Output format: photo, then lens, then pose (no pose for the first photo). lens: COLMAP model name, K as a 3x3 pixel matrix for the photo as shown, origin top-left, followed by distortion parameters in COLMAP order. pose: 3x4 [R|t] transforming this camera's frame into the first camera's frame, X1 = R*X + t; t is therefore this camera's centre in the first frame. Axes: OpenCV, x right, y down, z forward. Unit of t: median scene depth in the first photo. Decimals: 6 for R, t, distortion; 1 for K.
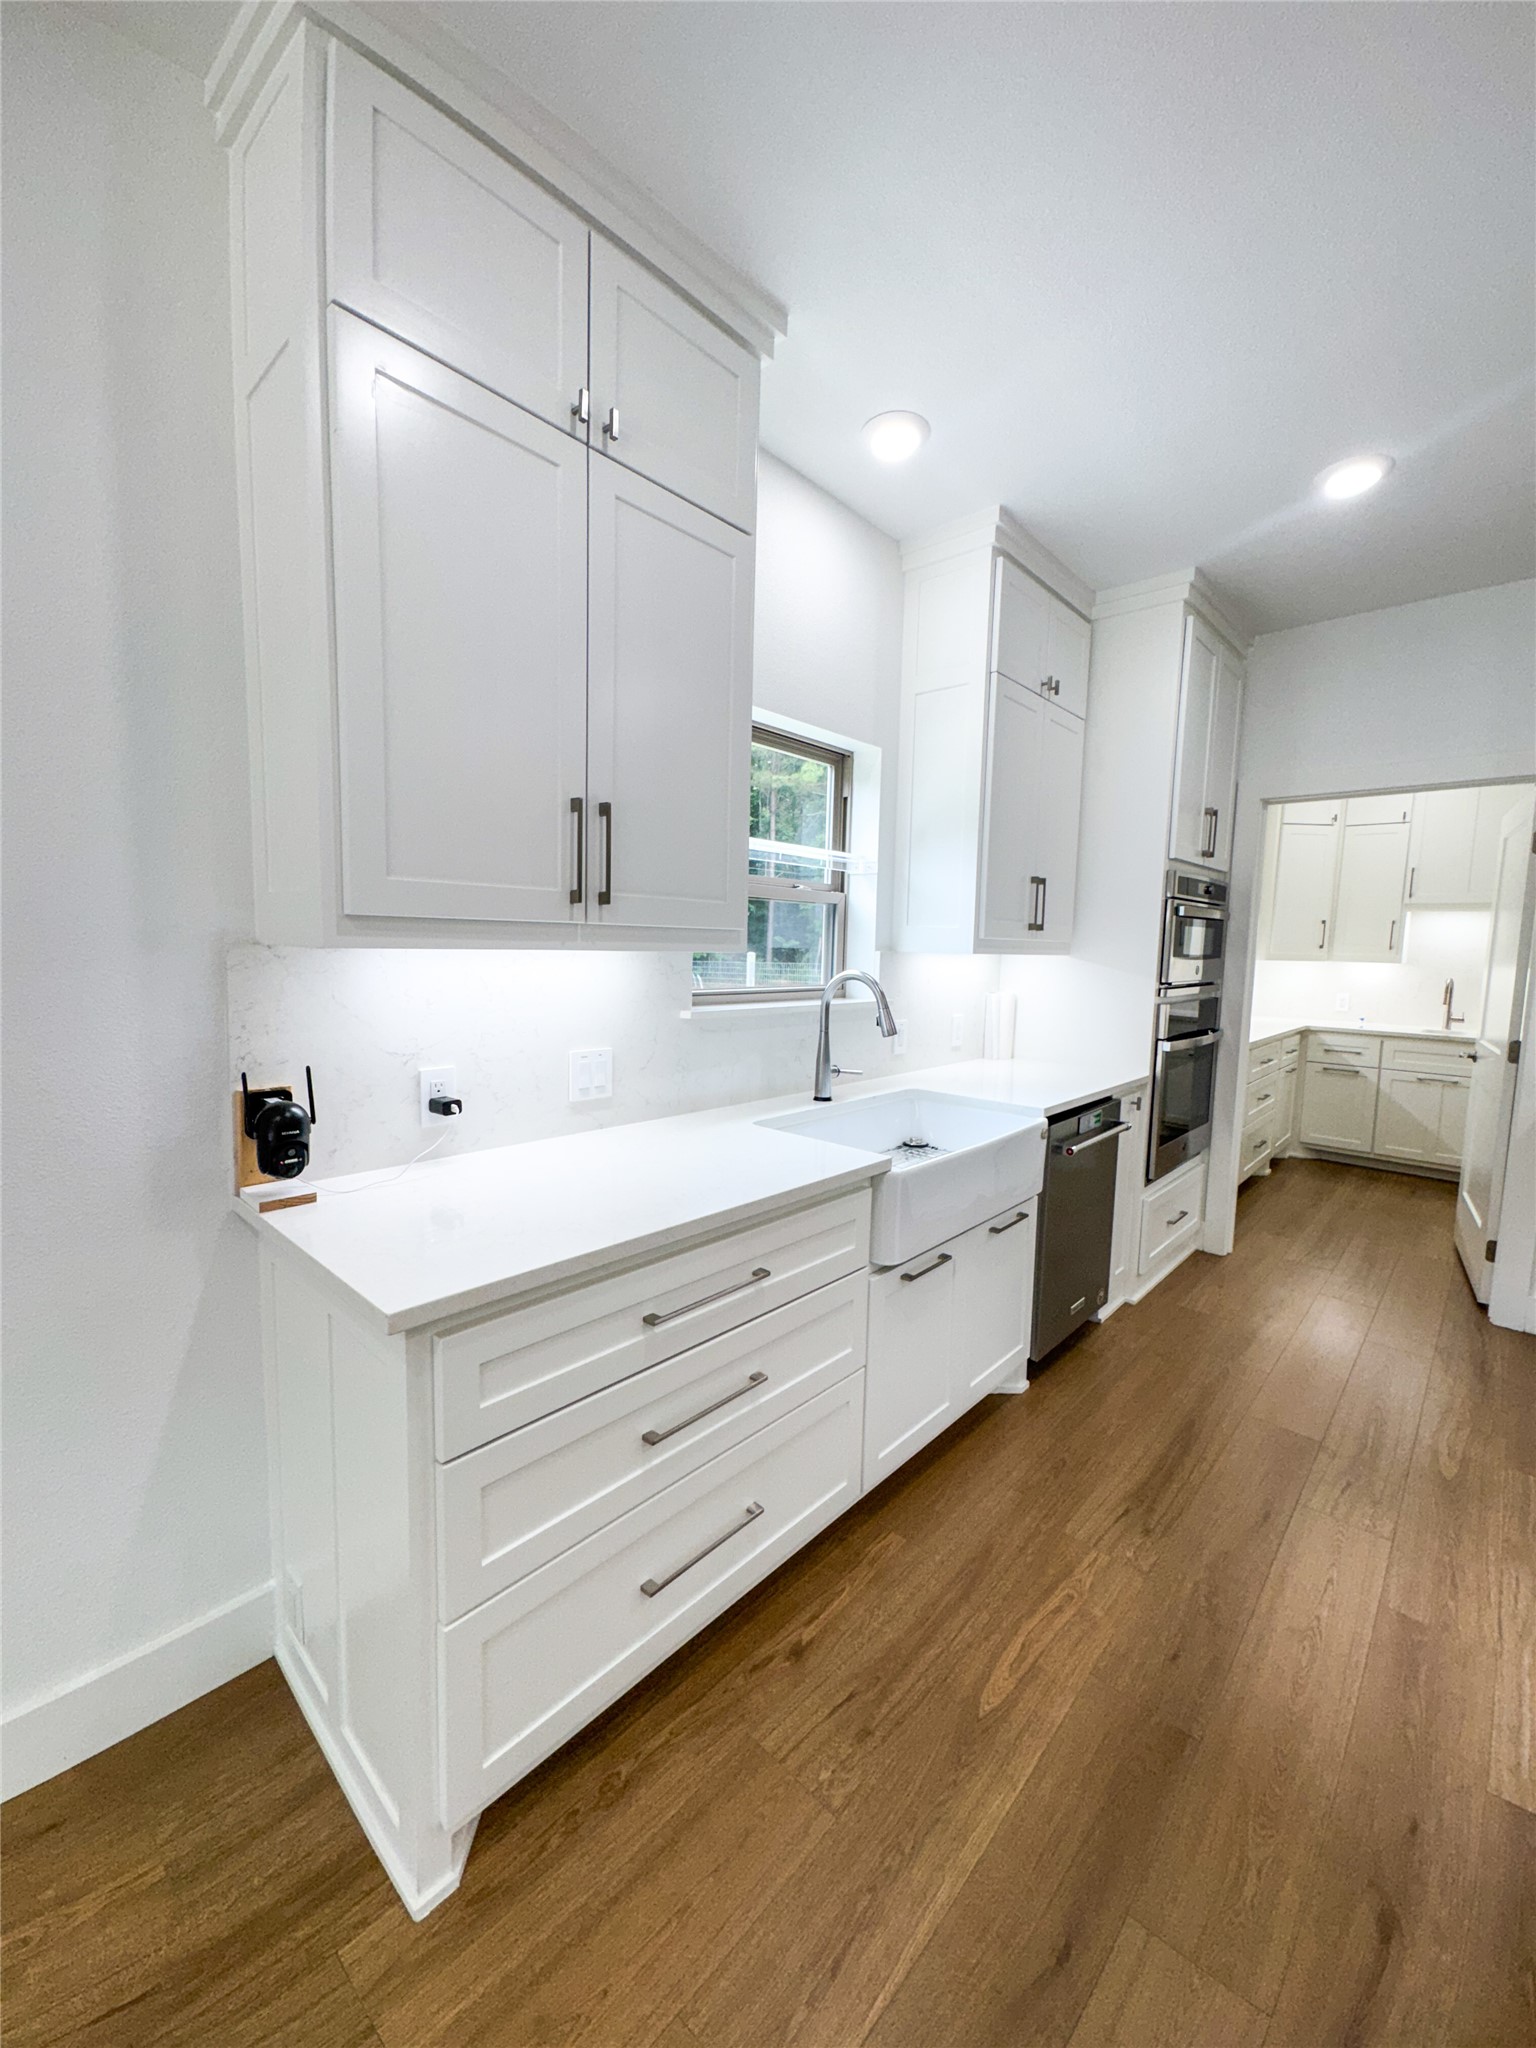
lens RADIAL K [[823.1, 0, 772.5], [0, 823.1, 1019.2], [0, 0, 1]] dist [0.000276, -0.000270]
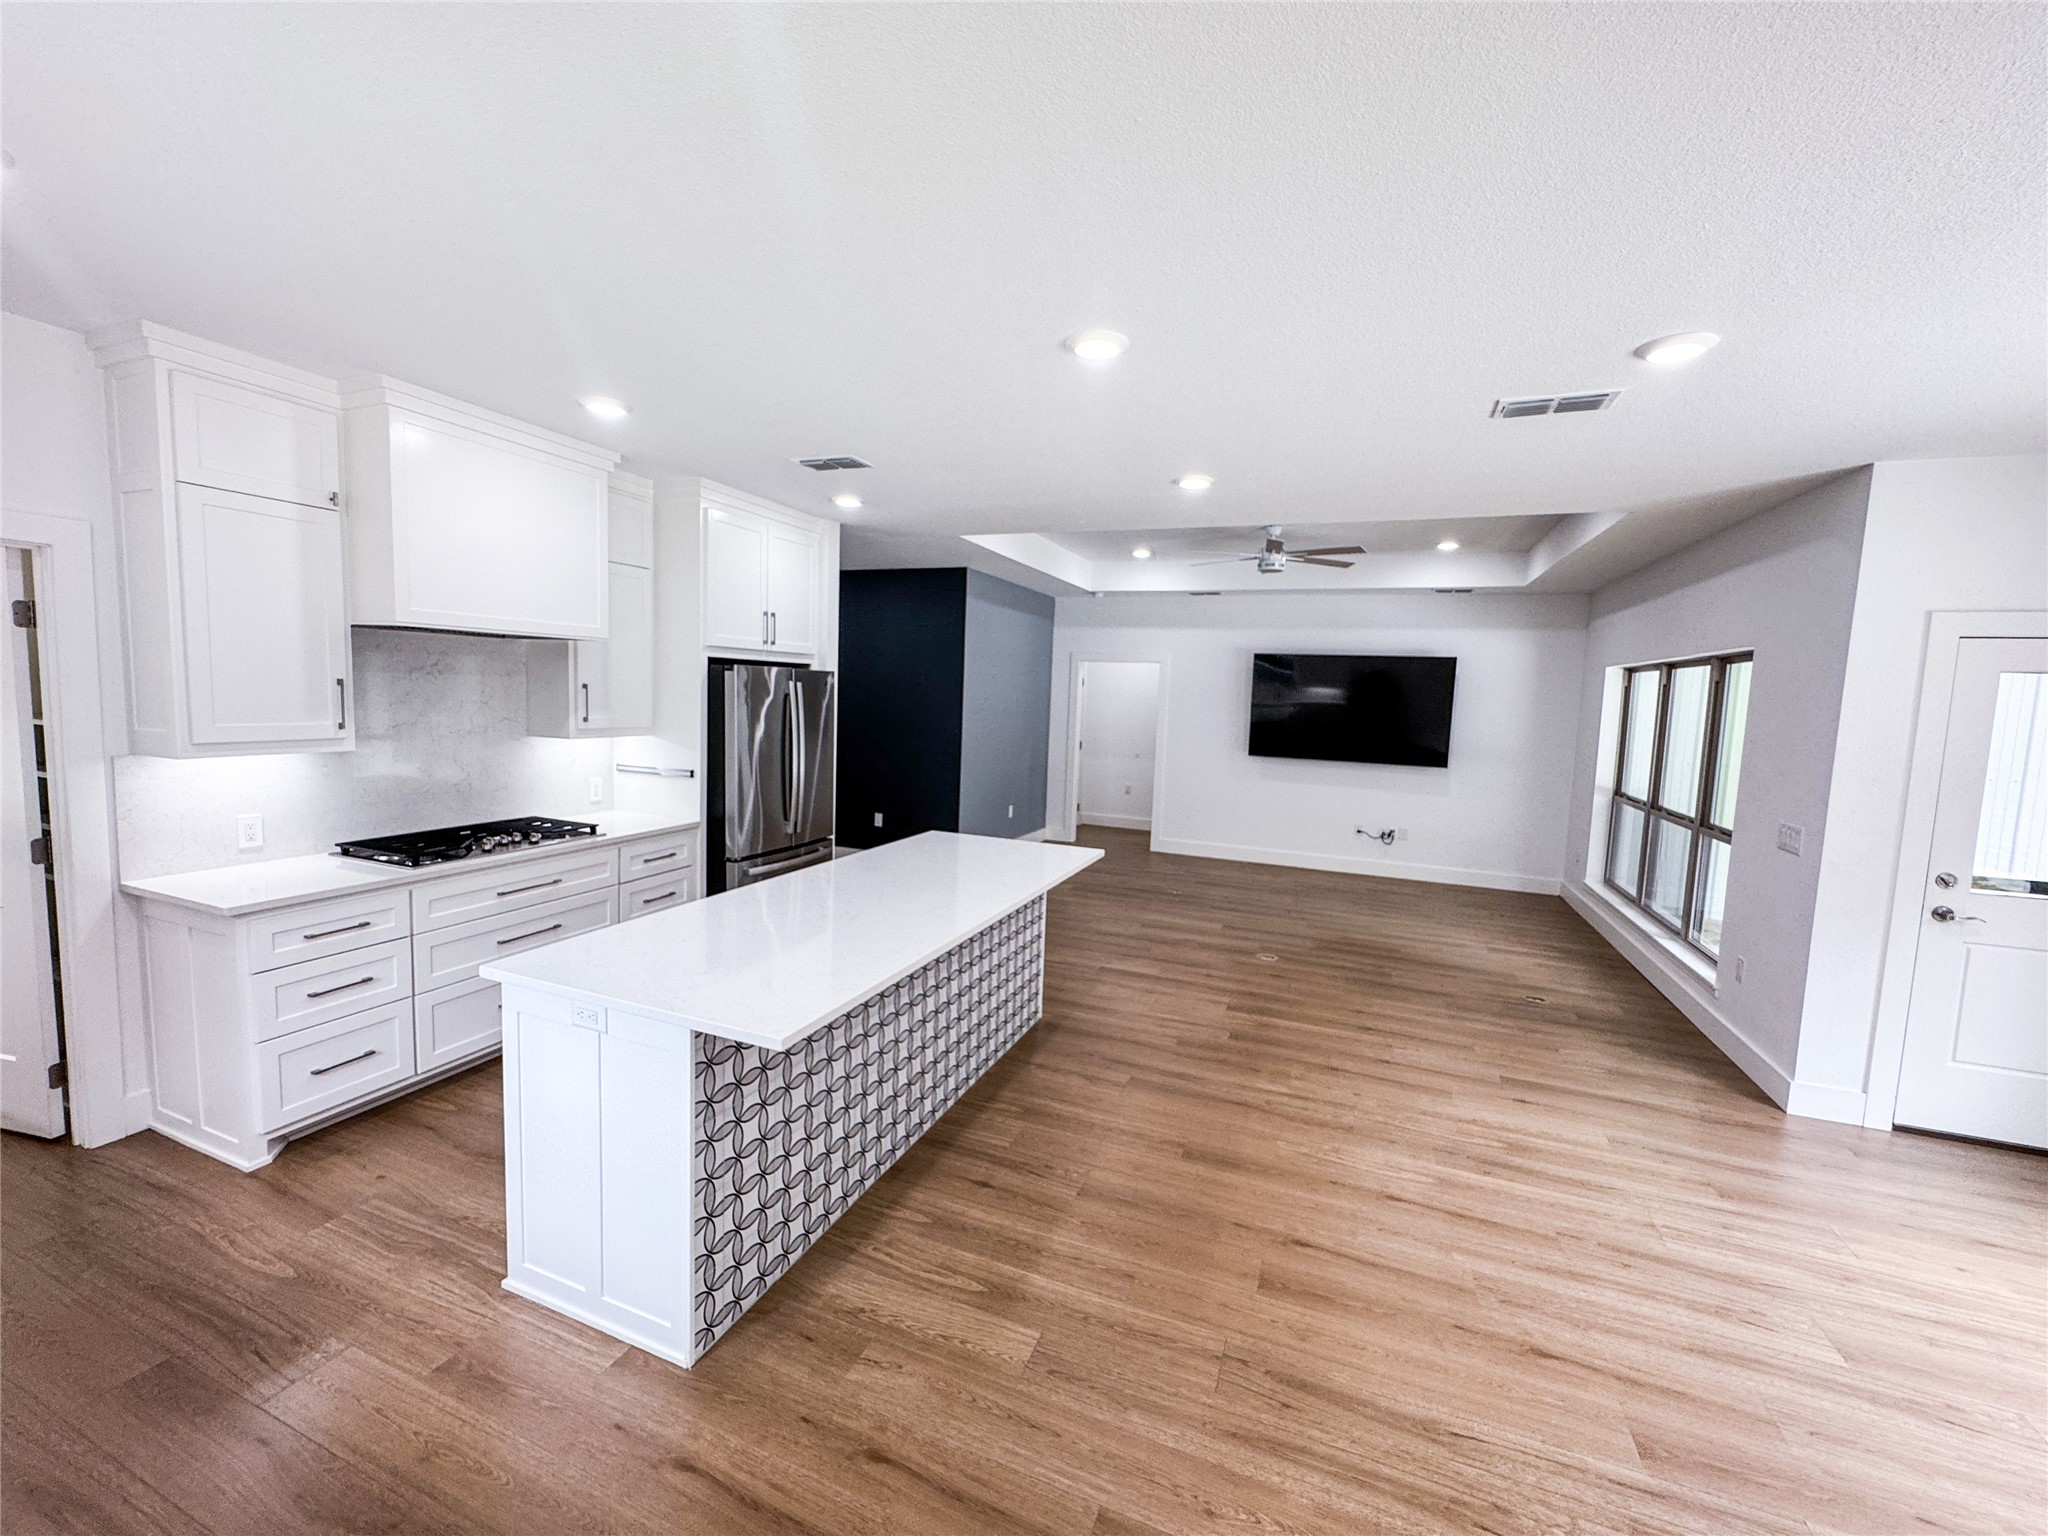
lens RADIAL K [[823.1, 0, 1024.0], [0, 823.1, 768.0], [0, 0, 1]] dist [0.000276, -0.000270]
pose [[-0.345463, -0.132150, 0.929081, -0.518892], [0.045974, 0.986463, 0.157406, -0.268100], [-0.937306, 0.097091, -0.334711, 0.594204]]
